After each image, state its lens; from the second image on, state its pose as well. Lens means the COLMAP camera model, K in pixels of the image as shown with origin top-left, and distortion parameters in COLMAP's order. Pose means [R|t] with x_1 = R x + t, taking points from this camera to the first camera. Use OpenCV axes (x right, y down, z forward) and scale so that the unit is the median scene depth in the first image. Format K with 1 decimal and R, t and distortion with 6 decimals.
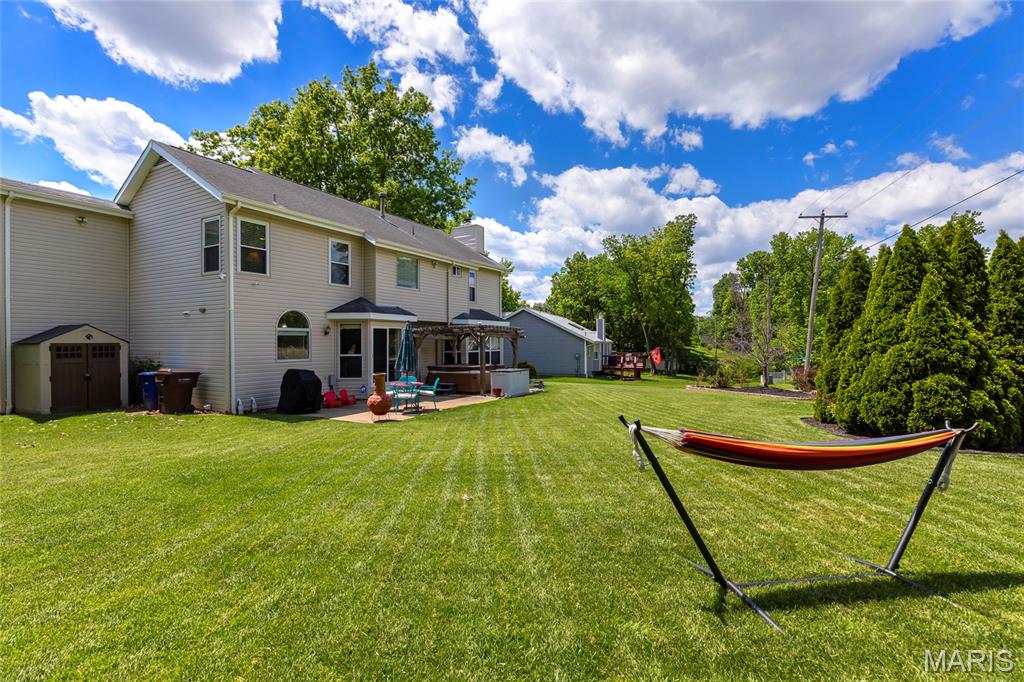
lens RADIAL K [[477.2, 0, 517.9], [0, 477.2, 343.0], [0, 0, 1]] dist [0.006222, 0.000620]
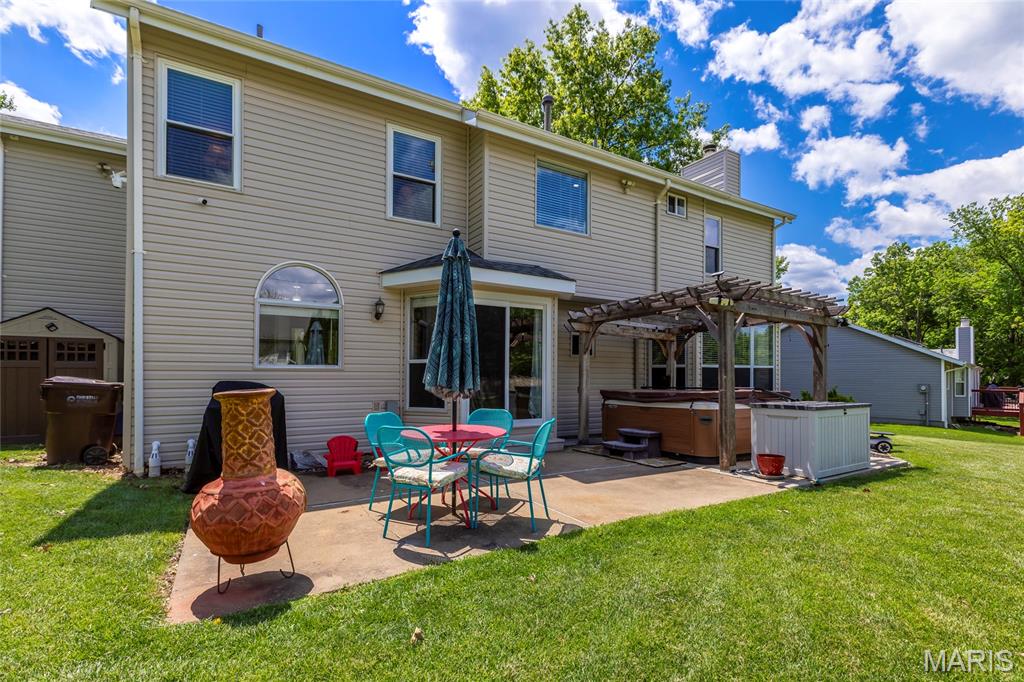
lens RADIAL K [[477.2, 0, 512.5], [0, 477.2, 372.9], [0, 0, 1]] dist [0.006222, 0.000620]
pose [[0.865249, 0.000782, -0.501342, -0.029707], [-0.006249, 0.999938, -0.009226, 0.037097], [0.501304, 0.011116, 0.865200, 0.560926]]
